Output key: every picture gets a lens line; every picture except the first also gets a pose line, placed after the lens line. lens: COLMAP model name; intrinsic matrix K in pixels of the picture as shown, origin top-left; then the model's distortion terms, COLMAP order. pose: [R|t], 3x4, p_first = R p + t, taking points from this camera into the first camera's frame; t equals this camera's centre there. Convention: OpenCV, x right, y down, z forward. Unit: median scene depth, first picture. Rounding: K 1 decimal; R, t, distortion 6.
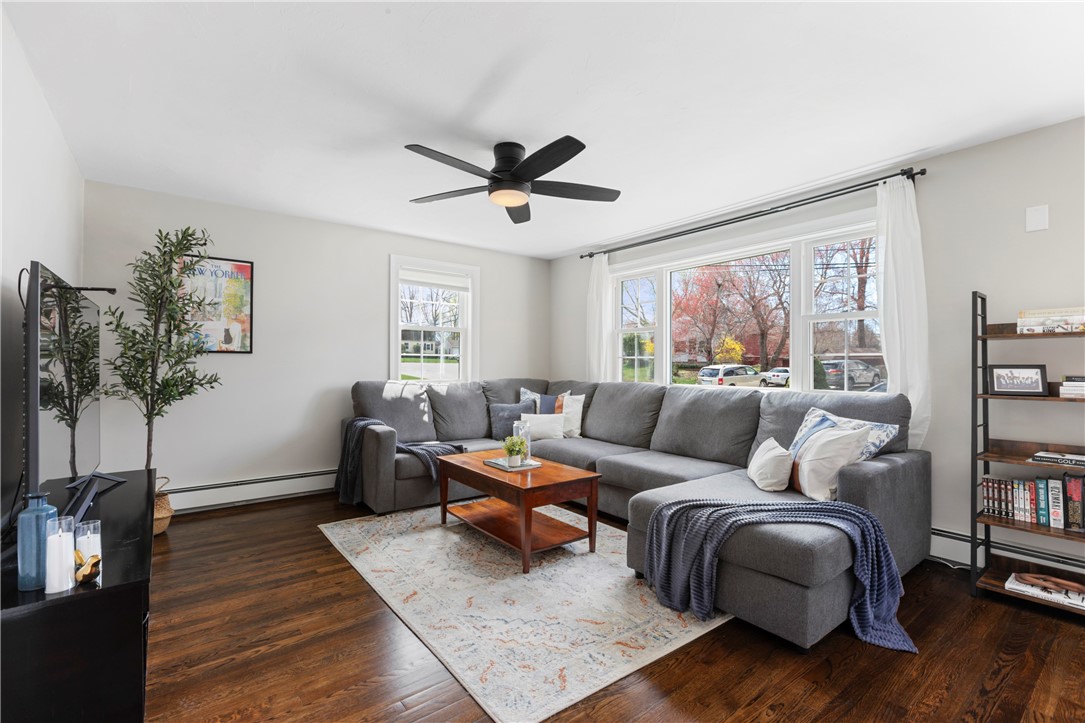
lens RADIAL K [[487.8, 0, 539.3], [0, 487.8, 360.1], [0, 0, 1]] dist [0.005139, -0.000478]
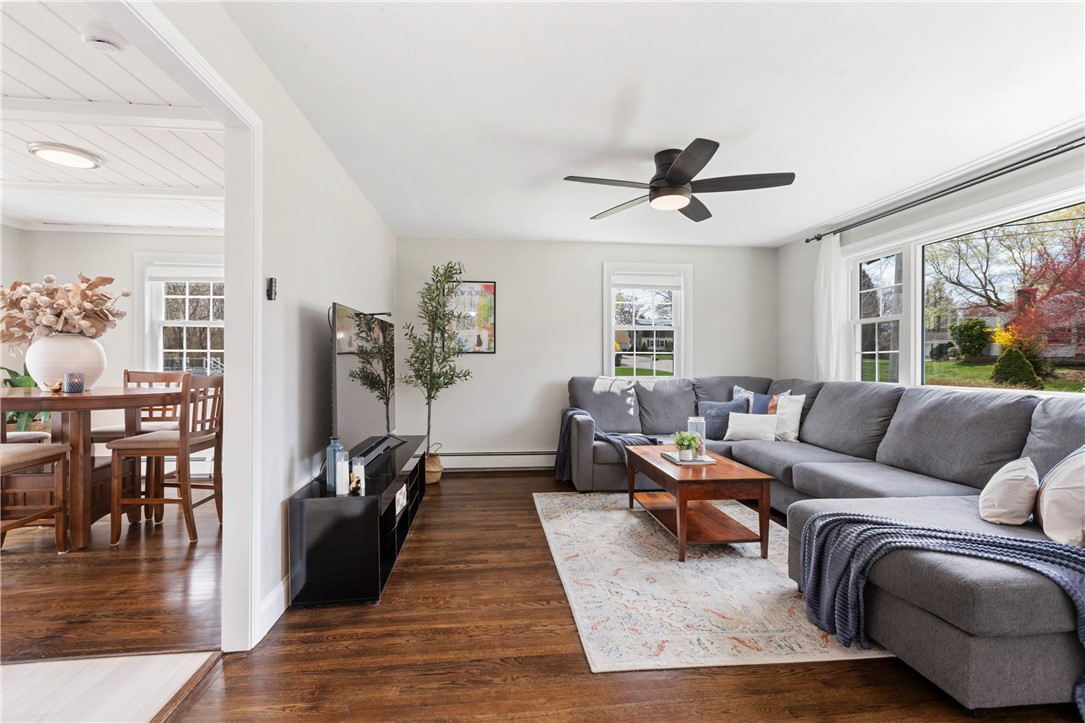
lens RADIAL K [[487.8, 0, 533.6], [0, 487.8, 363.6], [0, 0, 1]] dist [0.005139, -0.000478]
pose [[0.850606, -0.000845, -0.525803, 0.211633], [0.007467, 0.999917, 0.010472, 0.000013], [0.525751, -0.012834, 0.850542, -0.041210]]
